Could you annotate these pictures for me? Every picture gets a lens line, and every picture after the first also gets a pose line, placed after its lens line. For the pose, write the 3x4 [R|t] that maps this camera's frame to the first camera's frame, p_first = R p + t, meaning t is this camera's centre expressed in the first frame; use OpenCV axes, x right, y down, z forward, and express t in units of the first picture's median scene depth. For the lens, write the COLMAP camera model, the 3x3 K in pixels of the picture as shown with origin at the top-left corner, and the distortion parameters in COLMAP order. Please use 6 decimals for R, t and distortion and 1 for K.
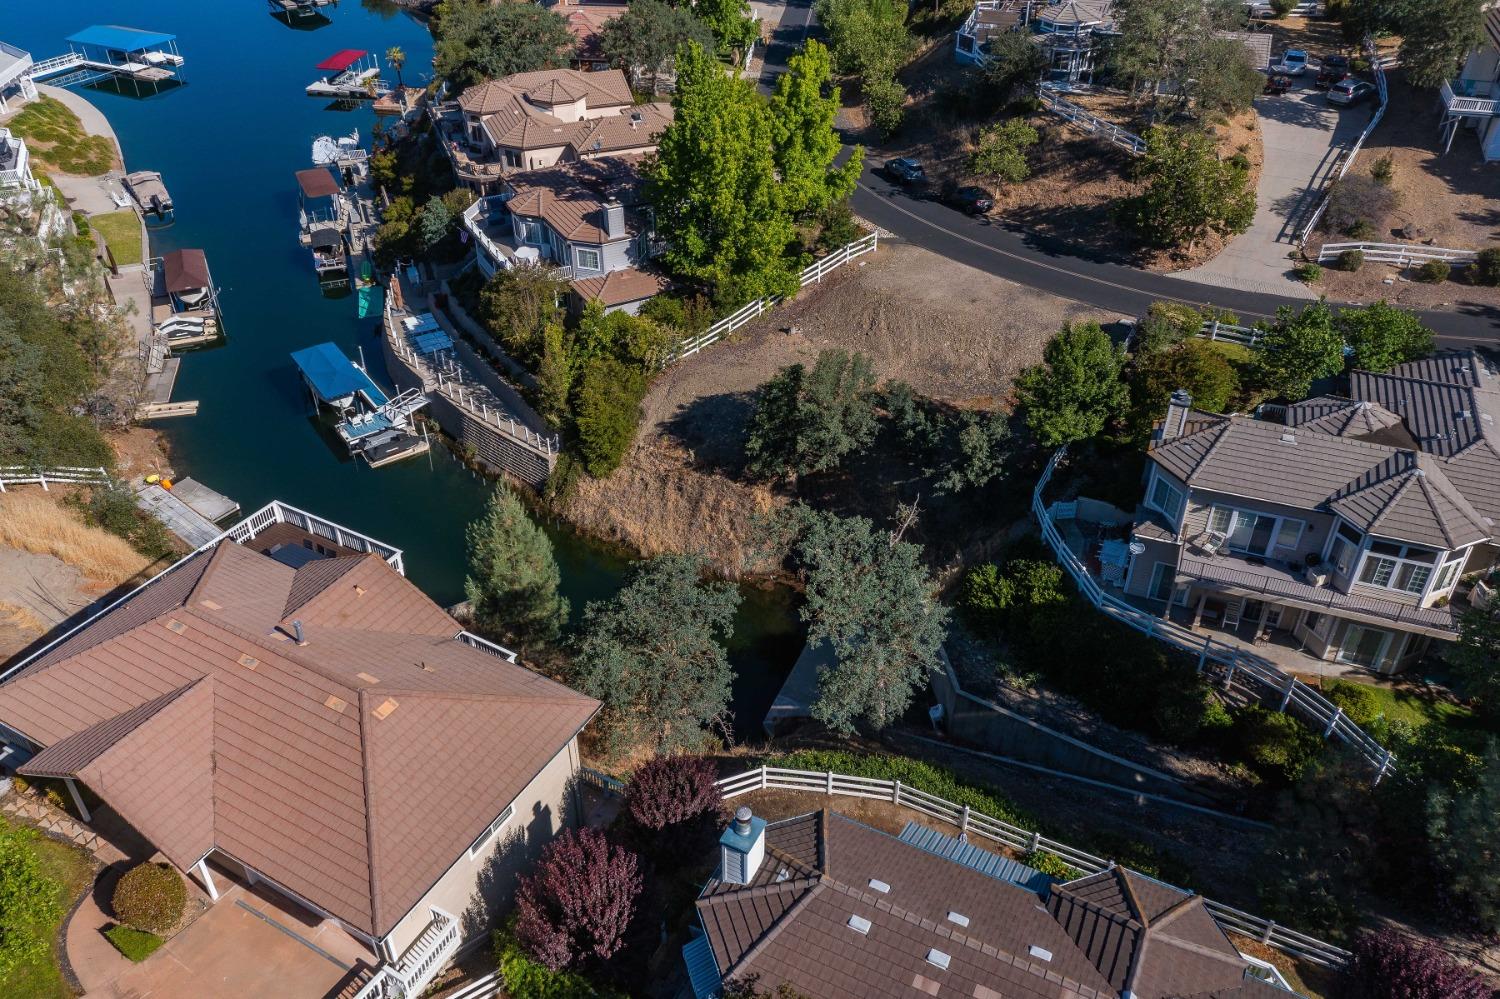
lens RADIAL K [[1180.8, 0, 750.0], [0, 1180.8, 499.5], [0, 0, 1]] dist [0.022112, 0.002935]
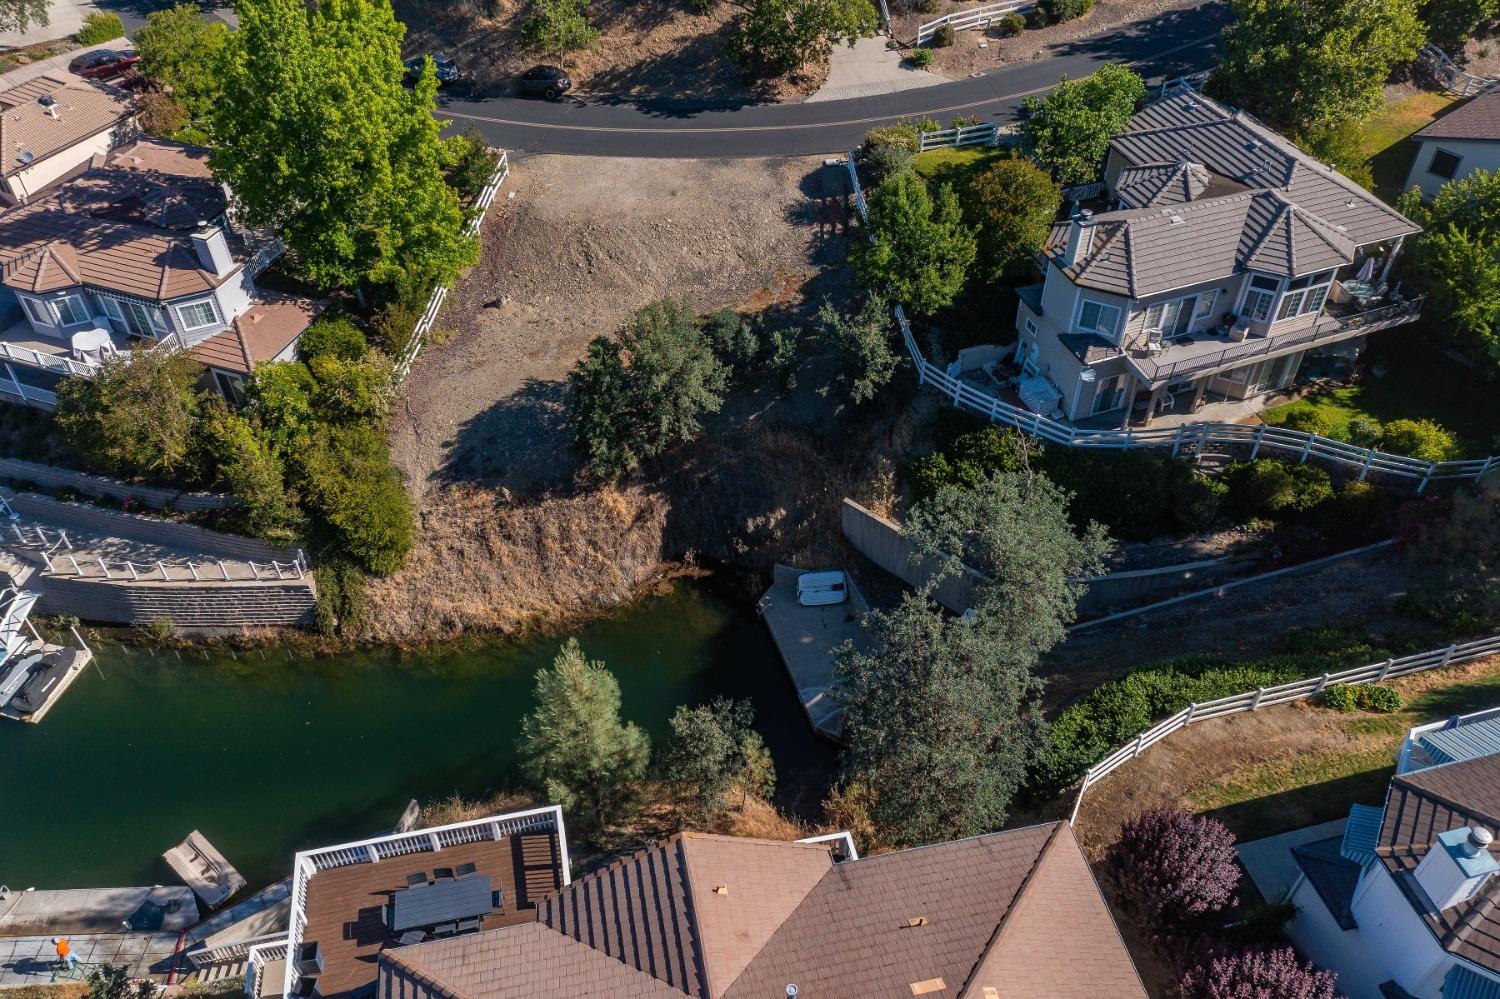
lens RADIAL K [[1180.8, 0, 750.0], [0, 1180.8, 499.5], [0, 0, 1]] dist [0.022112, 0.002935]
pose [[0.751607, -0.456096, 0.476512, -0.295815], [0.386943, 0.889926, 0.241469, -0.156046], [-0.534194, 0.002893, 0.845357, 0.220488]]
